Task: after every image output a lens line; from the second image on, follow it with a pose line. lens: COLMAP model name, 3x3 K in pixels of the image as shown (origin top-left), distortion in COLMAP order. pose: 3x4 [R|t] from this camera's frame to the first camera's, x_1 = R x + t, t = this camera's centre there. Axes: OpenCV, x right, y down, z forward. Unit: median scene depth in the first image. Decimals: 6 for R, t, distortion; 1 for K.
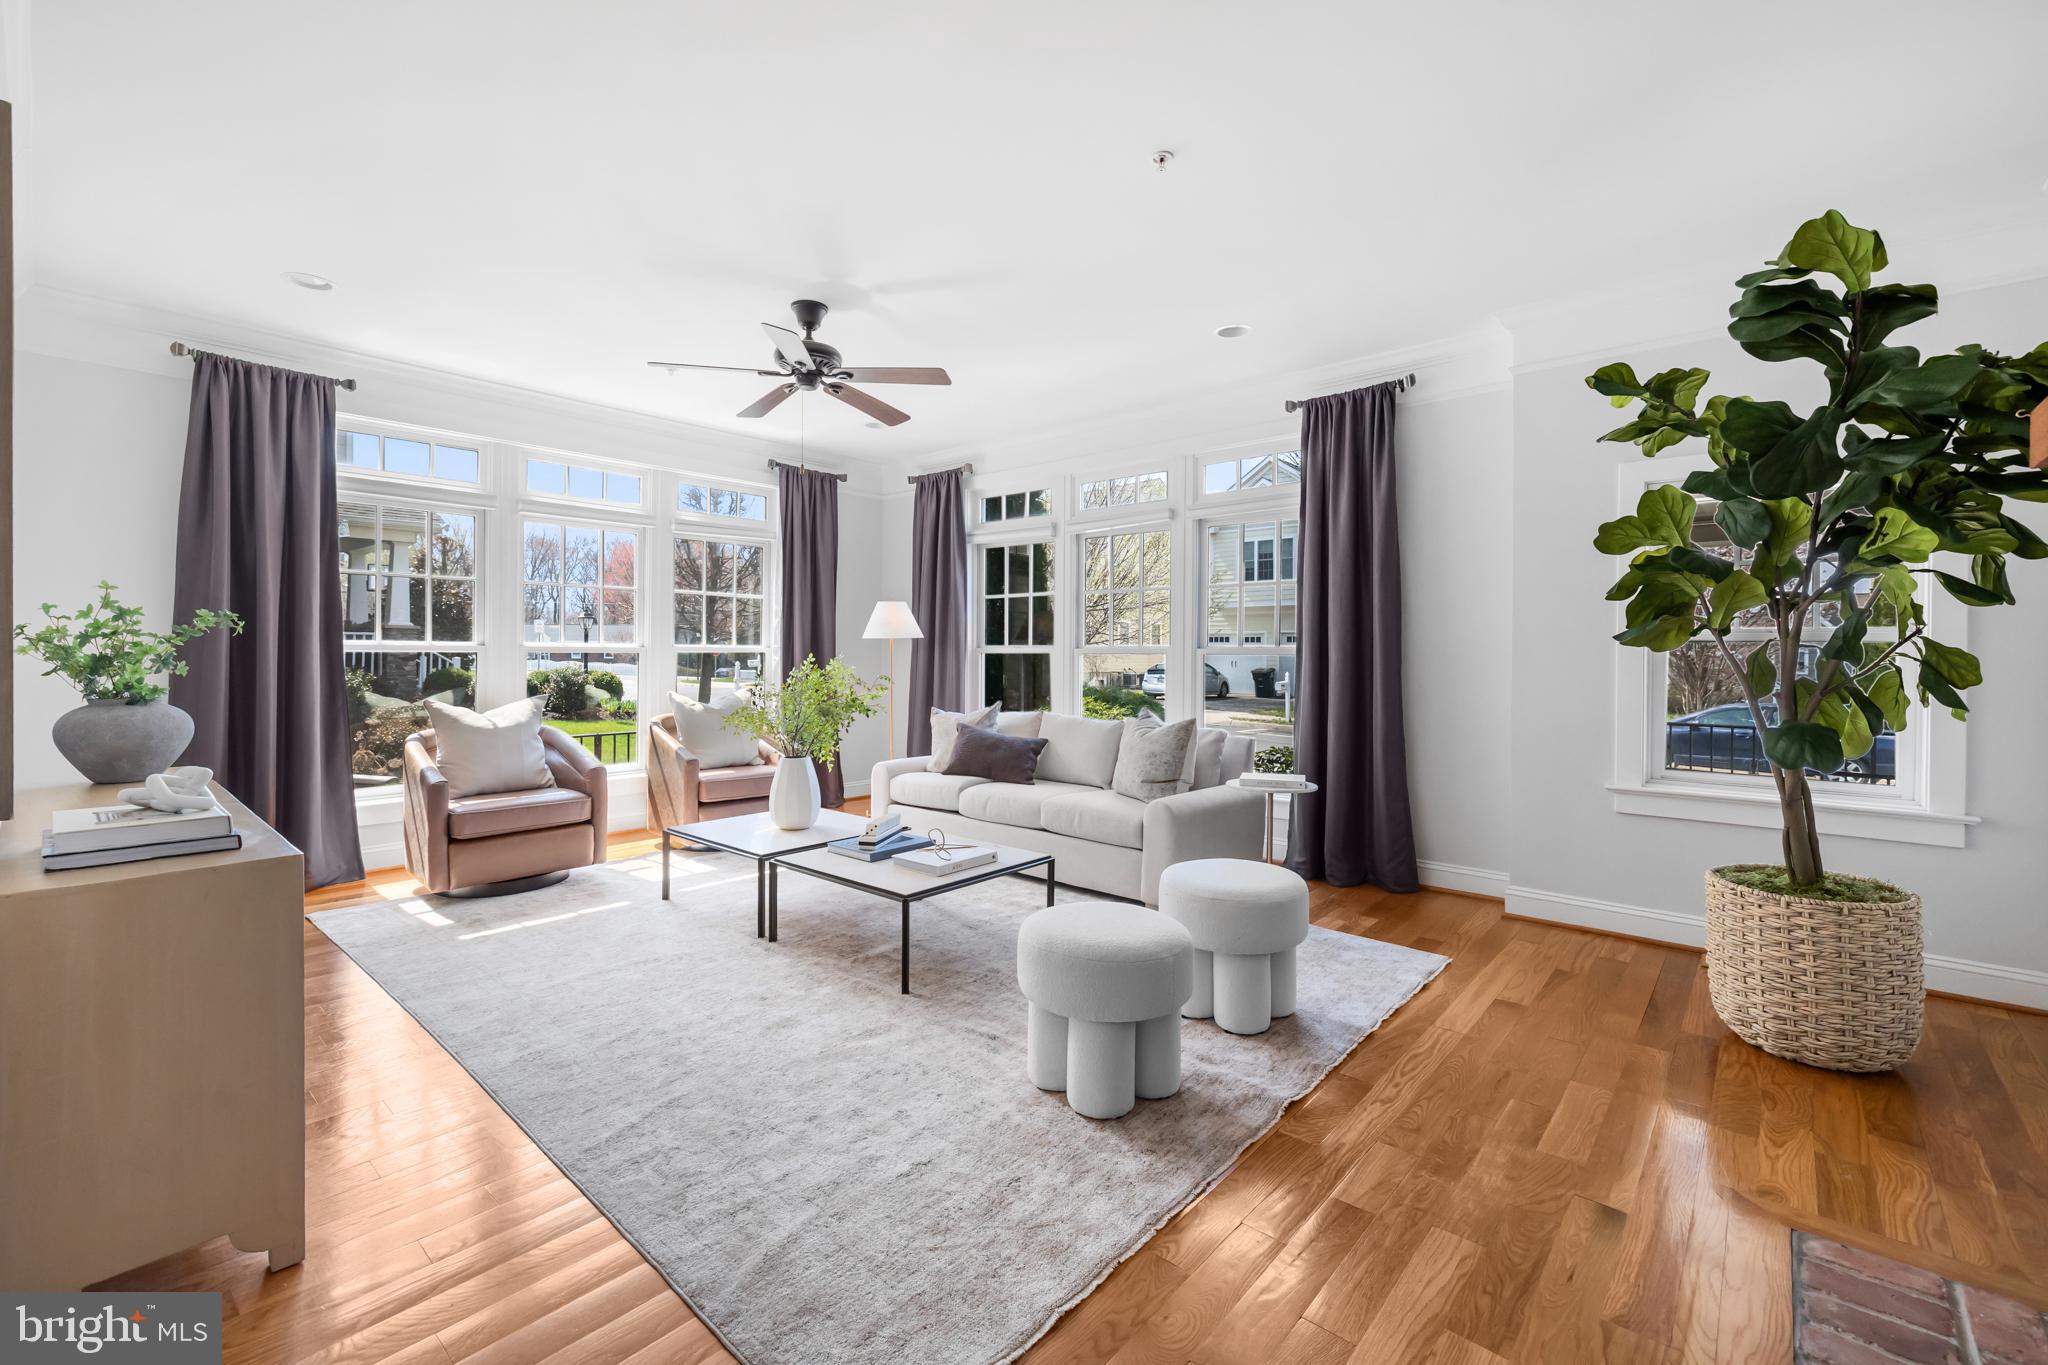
lens RADIAL K [[867.1, 0, 1019.1], [0, 867.1, 647.1], [0, 0, 1]] dist [-0.000524, -0.000067]
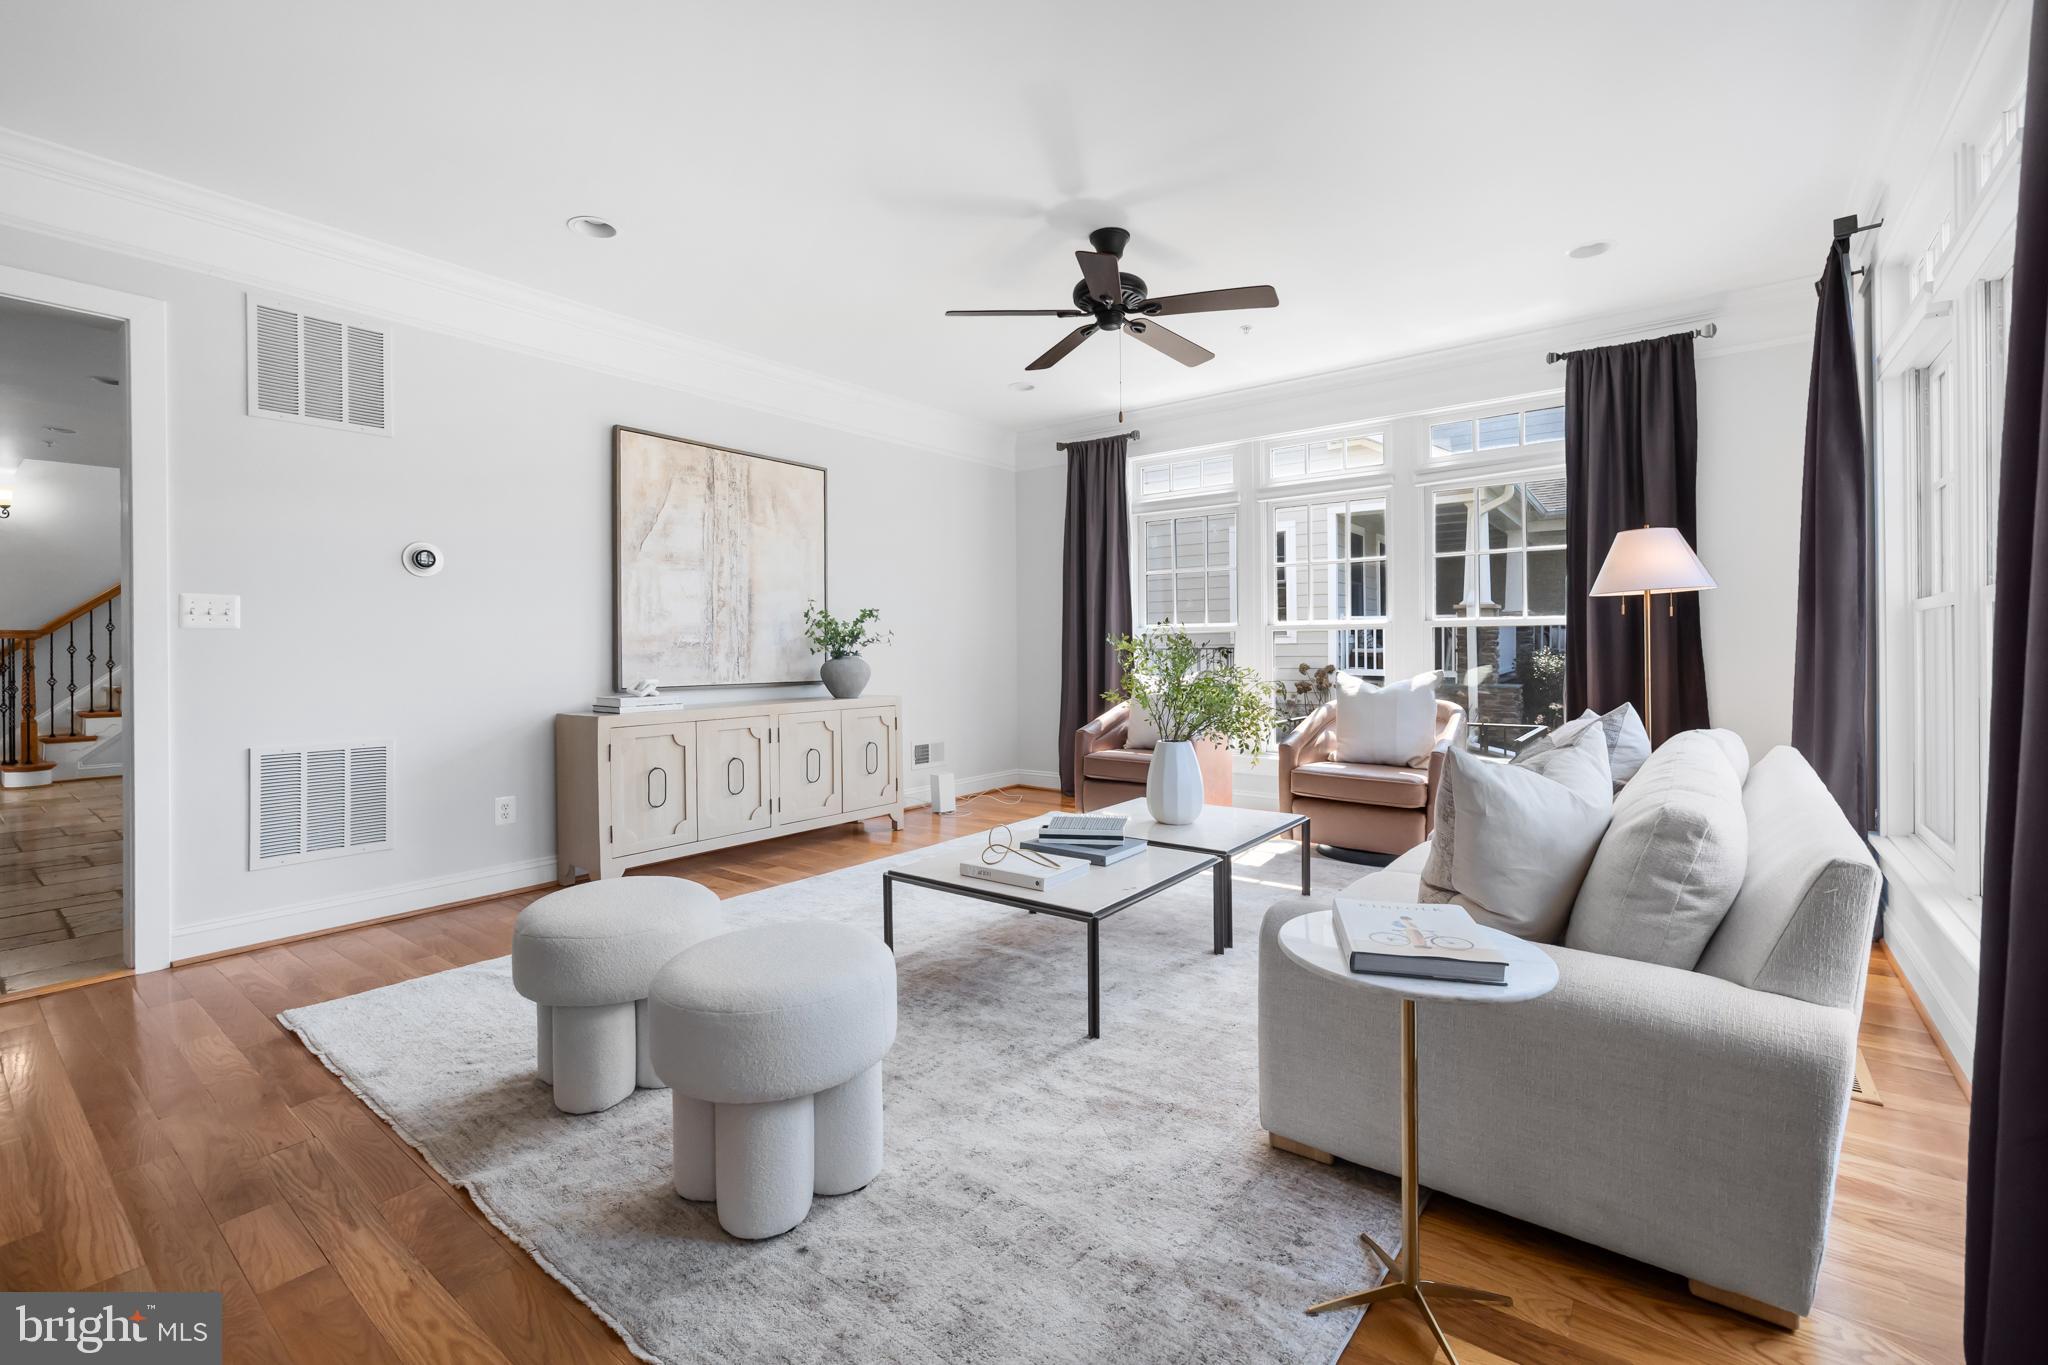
lens RADIAL K [[867.1, 0, 1019.1], [0, 867.1, 647.1], [0, 0, 1]] dist [-0.000524, -0.000067]
pose [[0.057305, -0.004027, -0.998349, 0.638969], [0.013017, 0.999910, -0.003286, 0.033706], [0.998272, -0.012808, 0.057352, 0.838202]]
